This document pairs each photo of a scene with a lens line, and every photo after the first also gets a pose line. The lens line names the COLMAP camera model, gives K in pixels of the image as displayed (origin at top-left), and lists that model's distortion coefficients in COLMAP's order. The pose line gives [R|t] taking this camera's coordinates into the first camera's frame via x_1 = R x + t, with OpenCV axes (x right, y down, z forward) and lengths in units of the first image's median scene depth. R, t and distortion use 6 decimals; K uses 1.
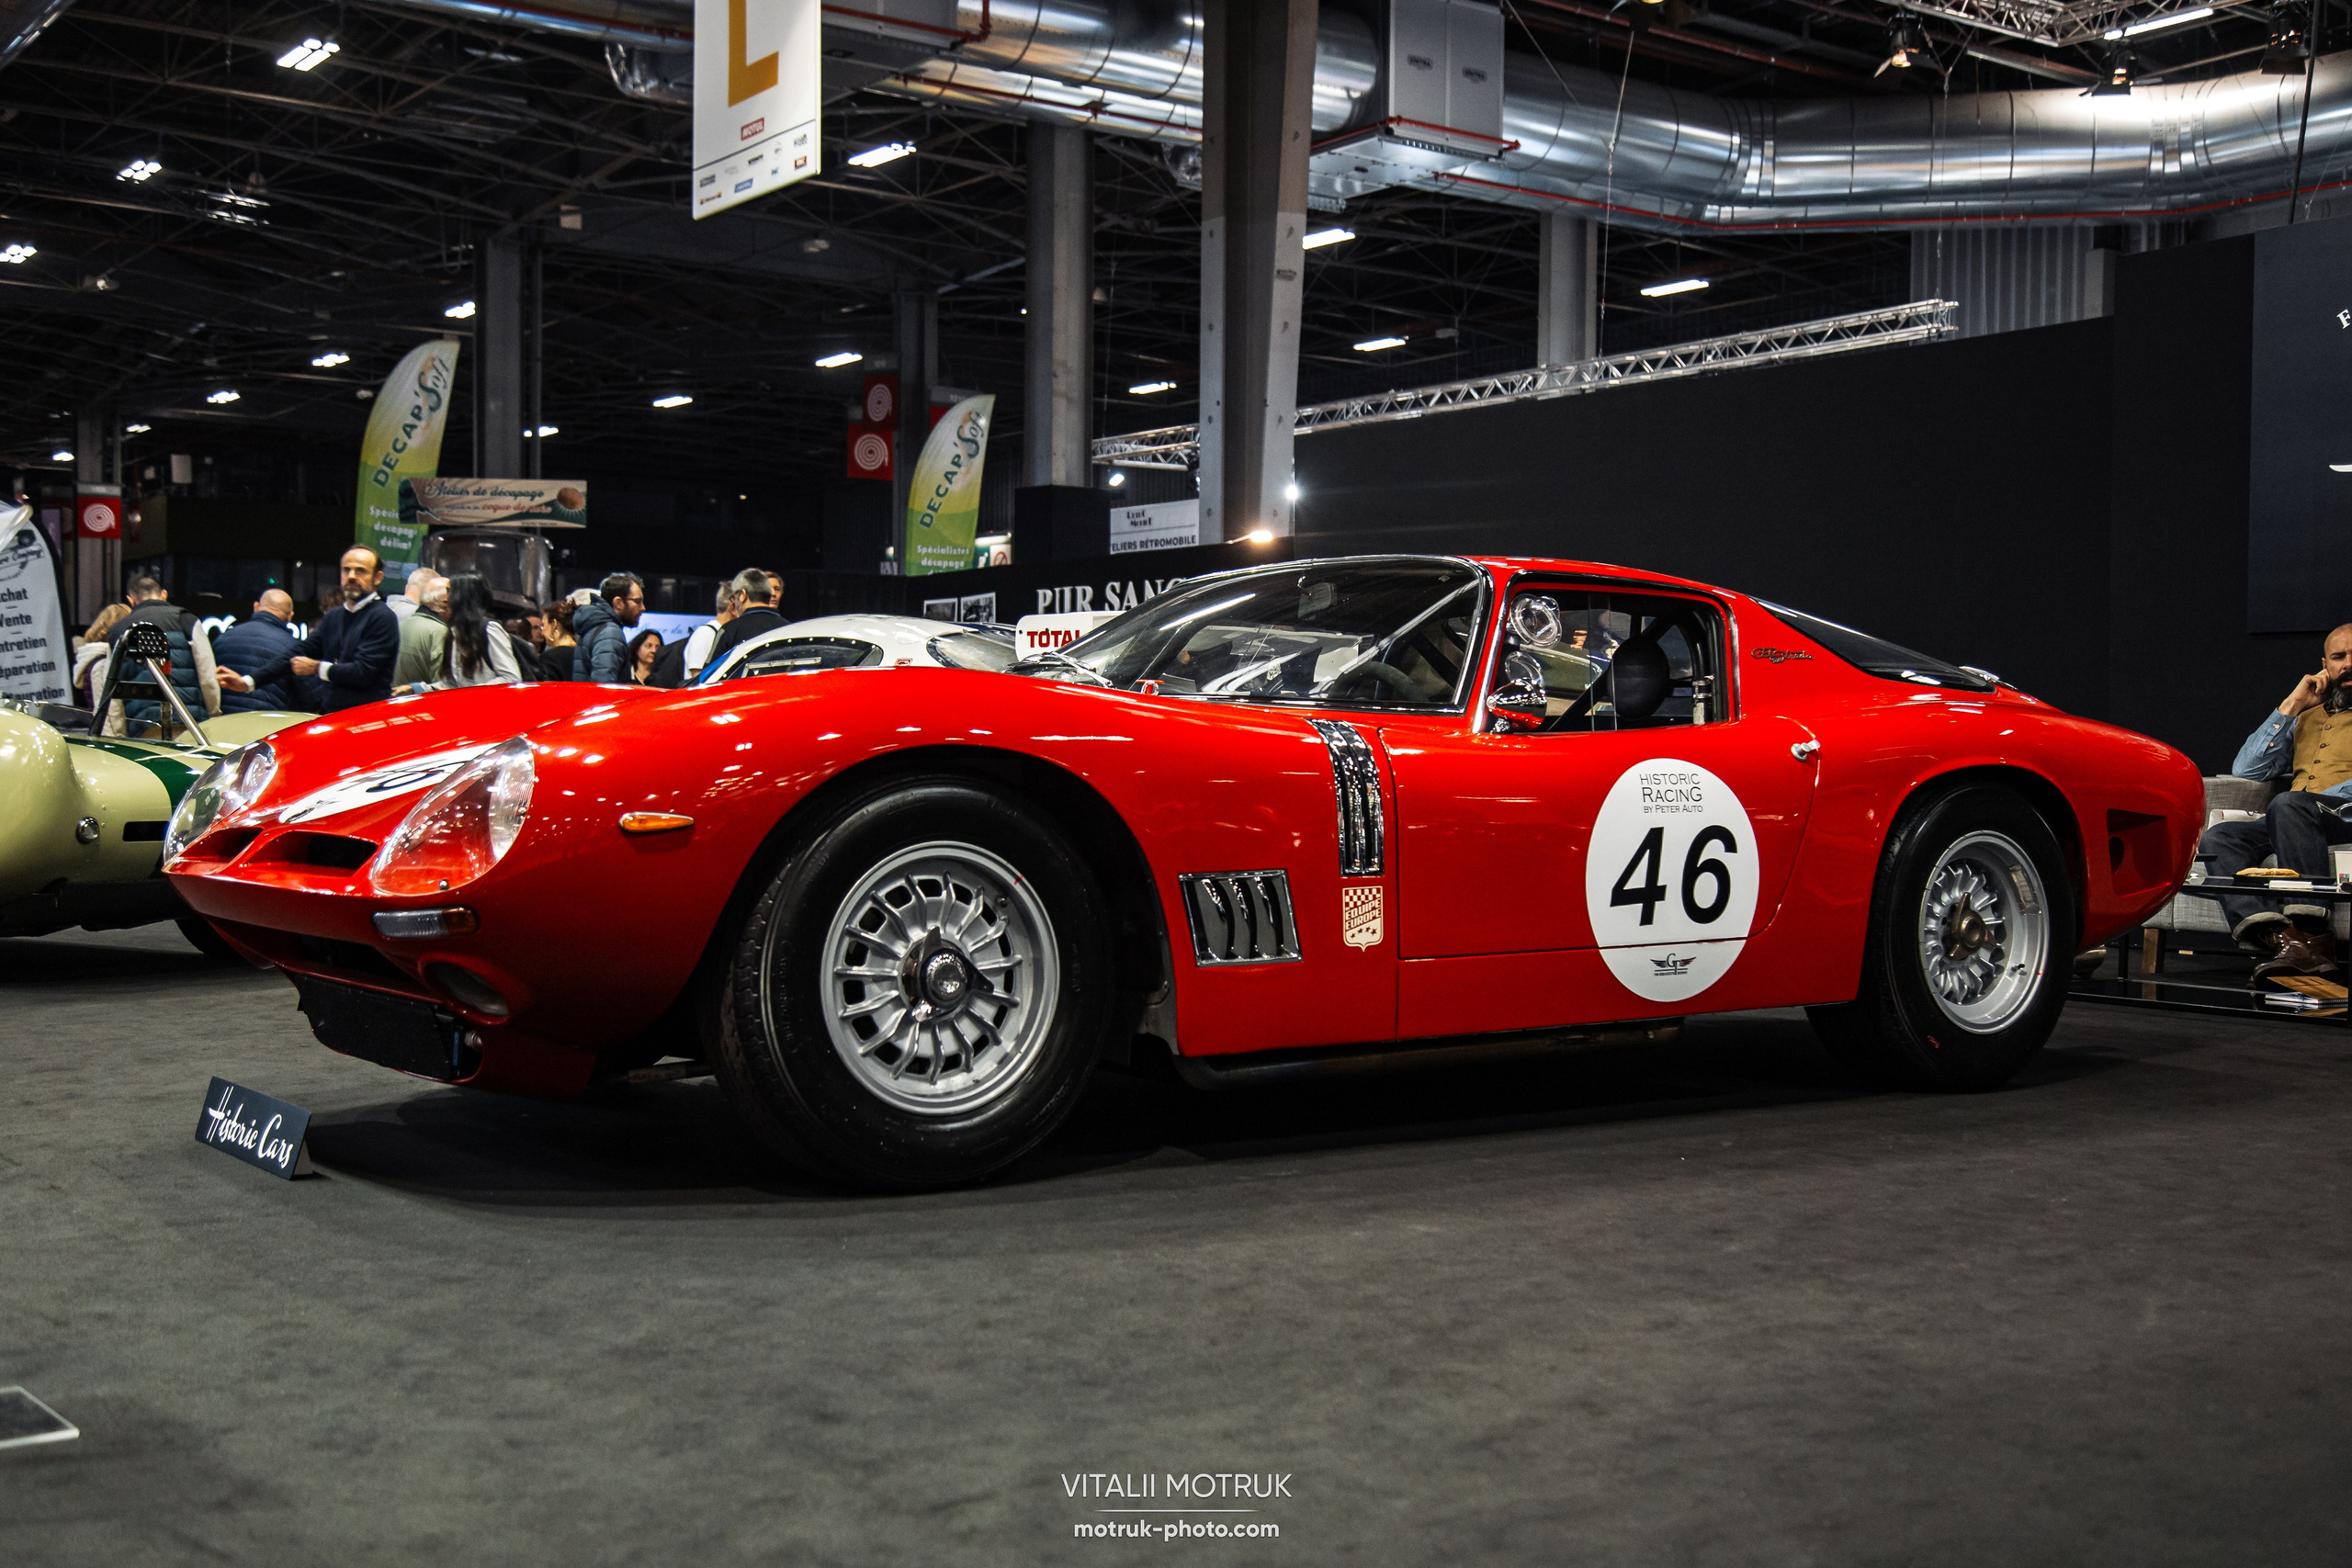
lens RADIAL K [[2493.0, 0, 1176.0], [0, 2493.0, 784.0], [0, 0, 1]] dist [0.014321, -0.030289]
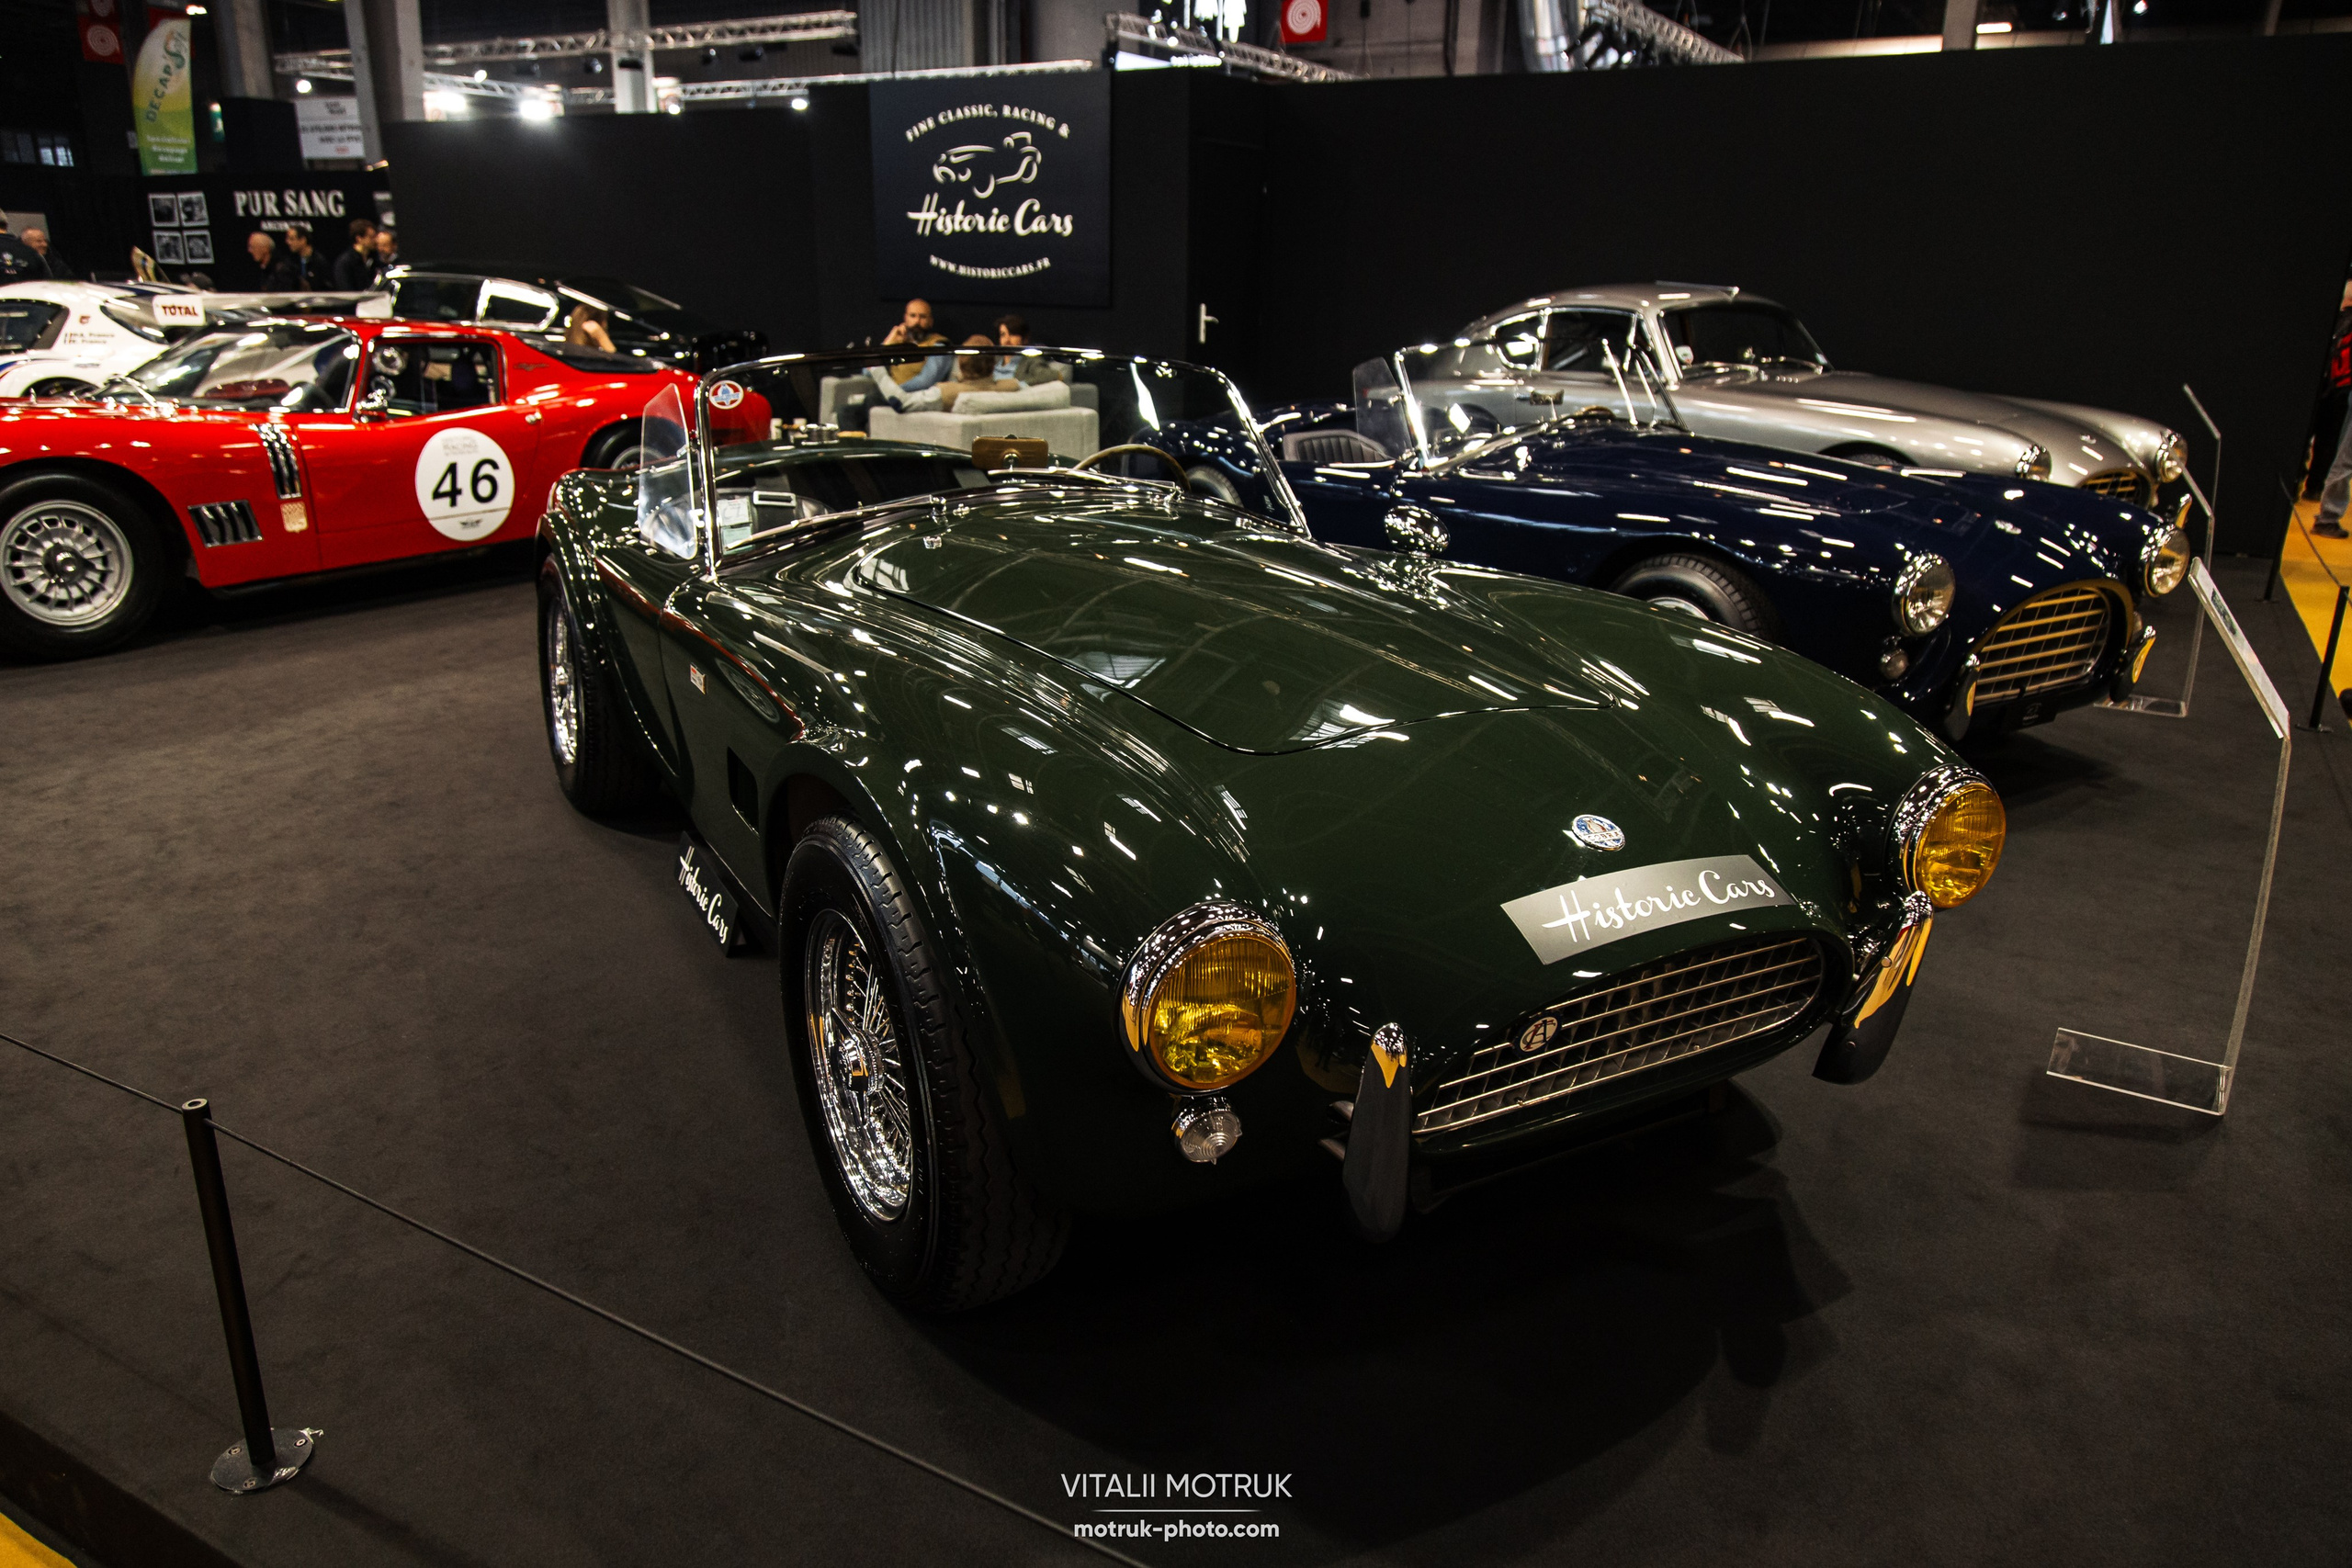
lens RADIAL K [[1578.6, 0, 1176.0], [0, 1578.6, 784.0], [0, 0, 1]] dist [0.004156, -0.004381]
pose [[0.913192, -0.118651, 0.389875, 0.200415], [-0.006606, 0.952243, 0.305269, -0.144913], [-0.407476, -0.281344, 0.868797, -0.569724]]
